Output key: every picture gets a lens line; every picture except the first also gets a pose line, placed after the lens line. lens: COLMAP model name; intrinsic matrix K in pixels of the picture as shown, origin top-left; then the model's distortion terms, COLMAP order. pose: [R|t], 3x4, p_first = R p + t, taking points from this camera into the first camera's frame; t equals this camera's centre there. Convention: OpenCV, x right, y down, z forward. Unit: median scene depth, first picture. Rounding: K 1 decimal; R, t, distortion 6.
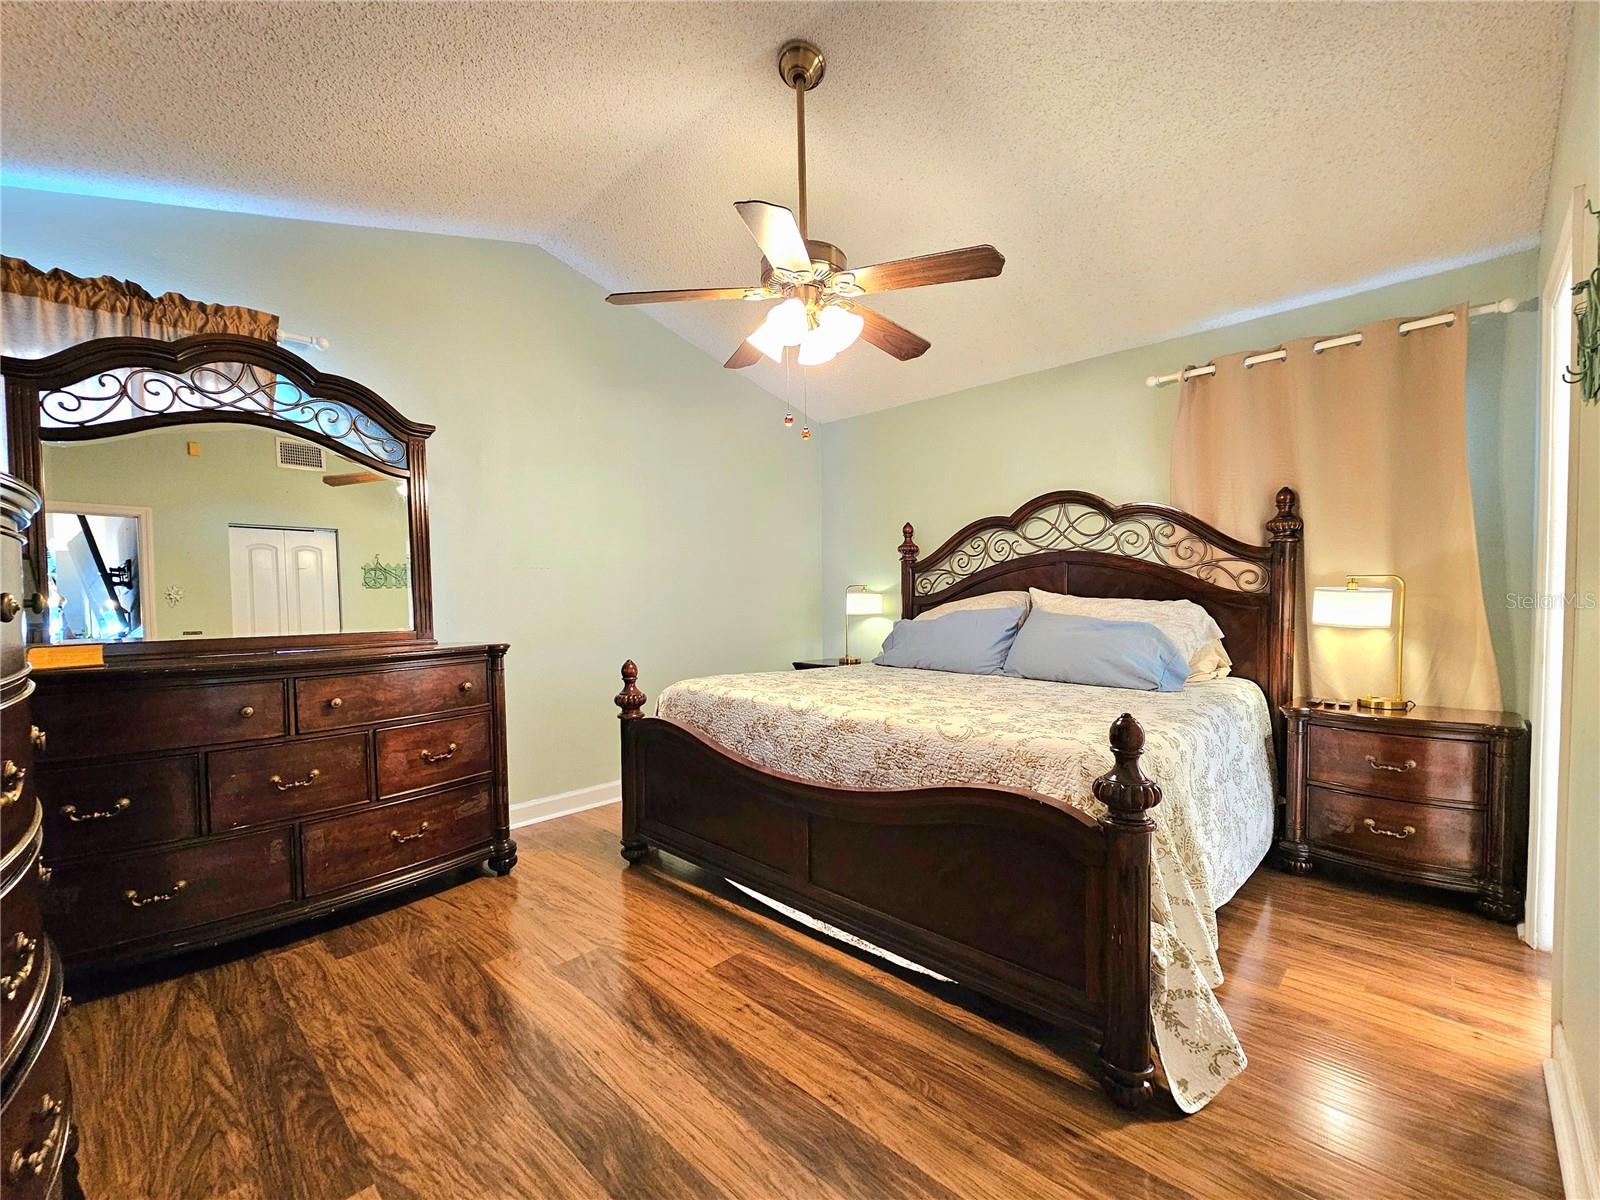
lens RADIAL K [[667.1, 0, 767.0], [0, 667.1, 621.2], [0, 0, 1]] dist [-0.002710, 0.000282]
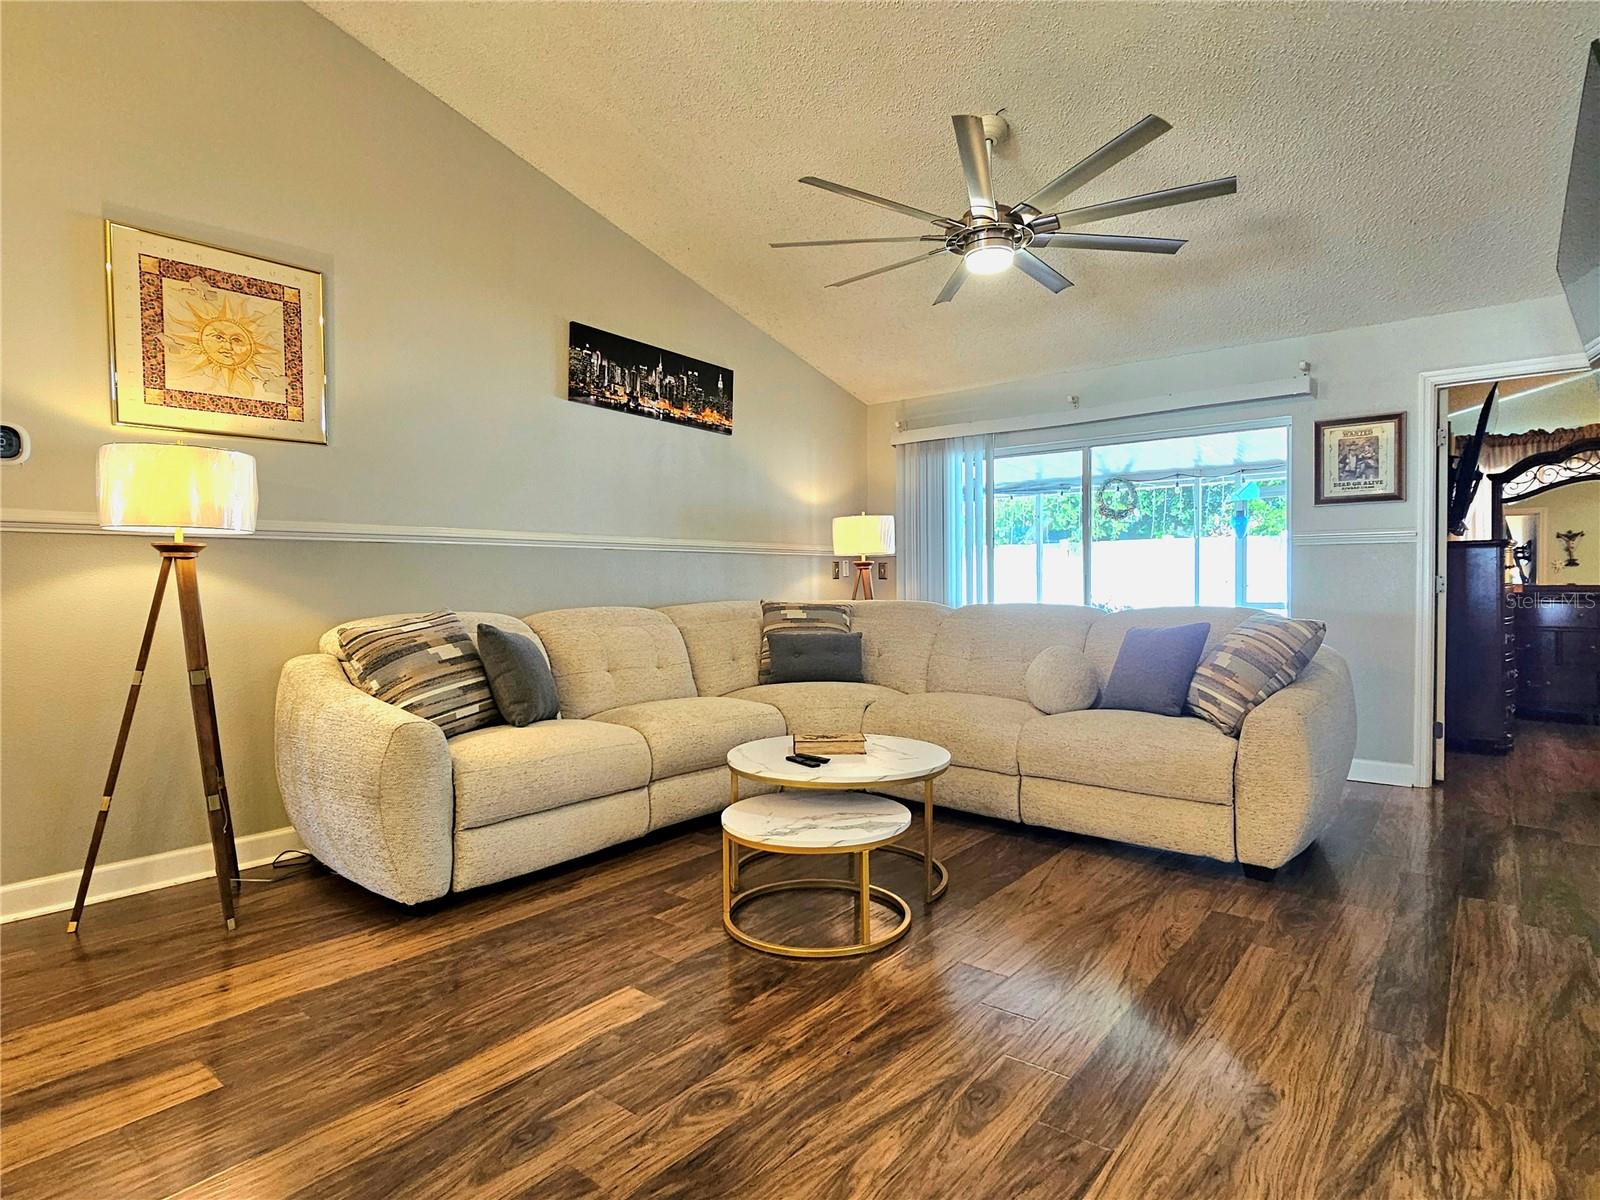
lens RADIAL K [[797.2, 0, 800.0], [0, 797.2, 600.0], [0, 0, 1]] dist [-0.019721, -0.000381]
pose [[0.068680, 0.034307, -0.997049, 1.212551], [-0.028274, 0.999074, 0.032429, 0.050950], [0.997238, 0.025964, 0.069586, -1.321392]]
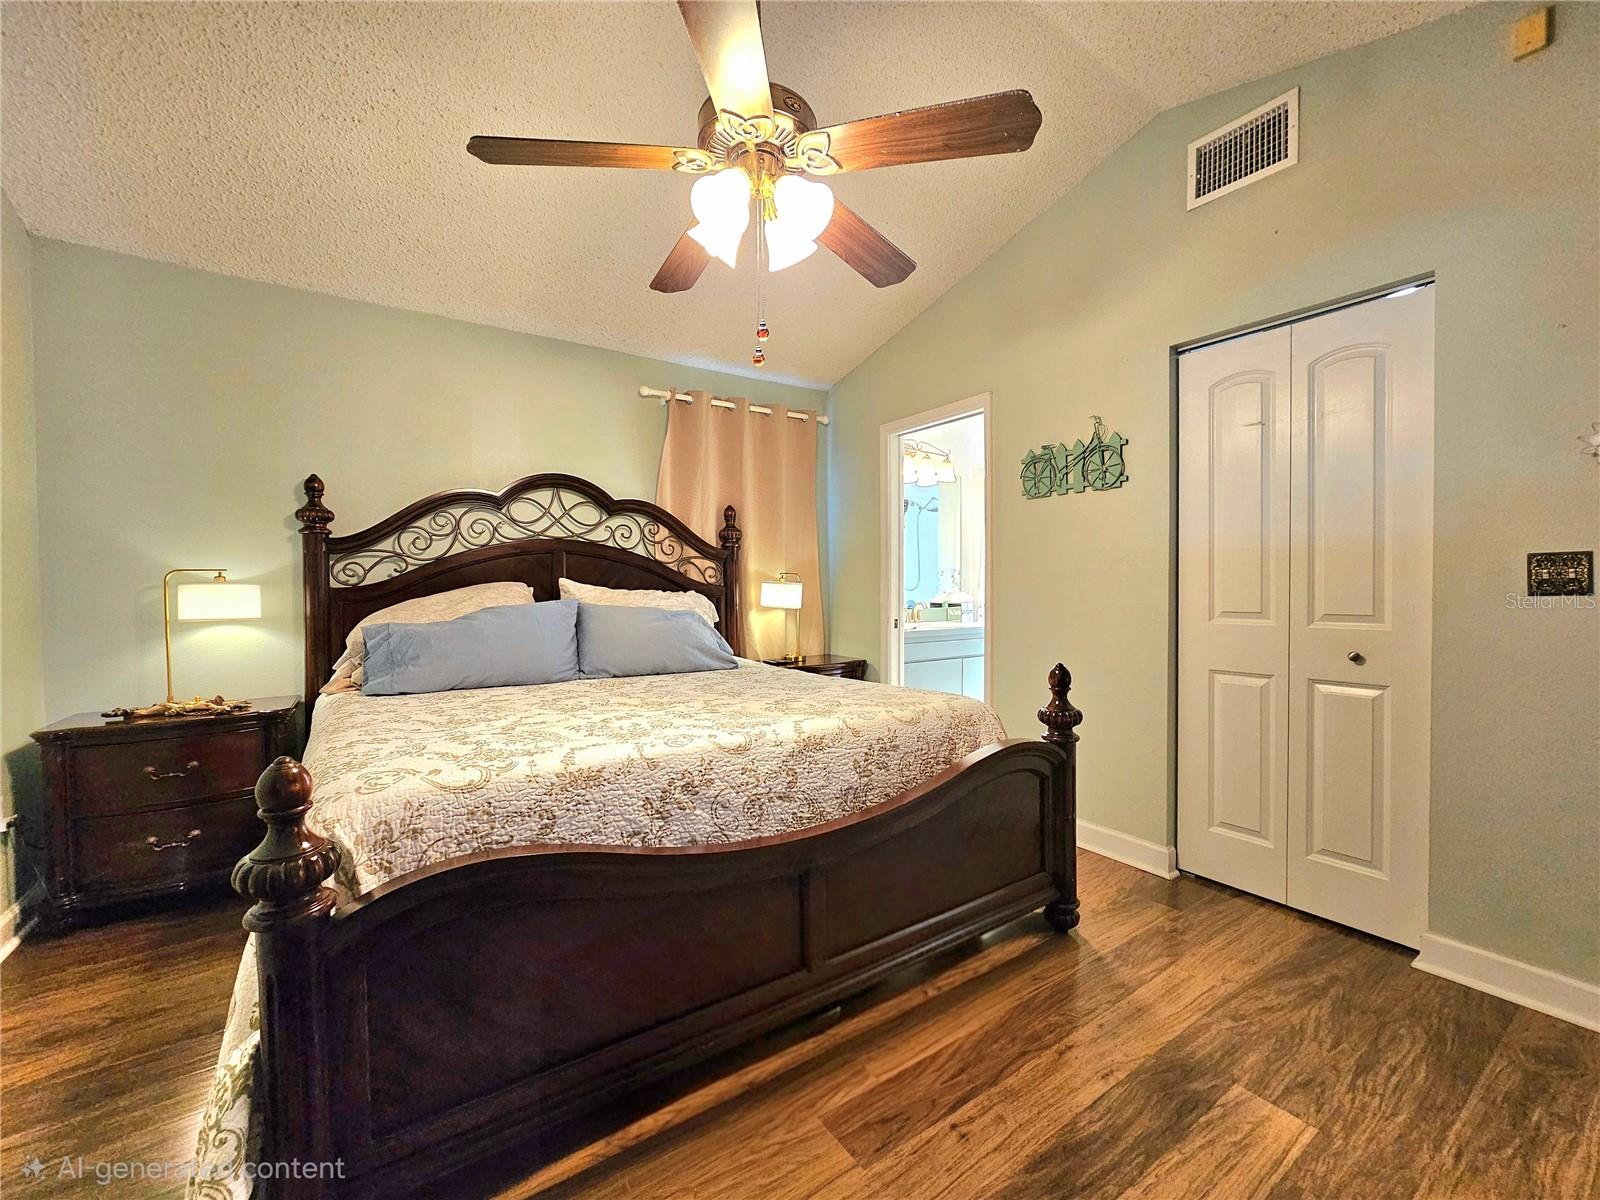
lens RADIAL K [[657.0, 0, 802.2], [0, 657.0, 596.9], [0, 0, 1]] dist [-0.001122, 0.000821]
pose [[0.186276, -0.012446, 0.982419, -0.541049], [0.041298, 0.999135, 0.004828, -0.021686], [-0.981629, 0.039672, 0.186629, 0.696355]]
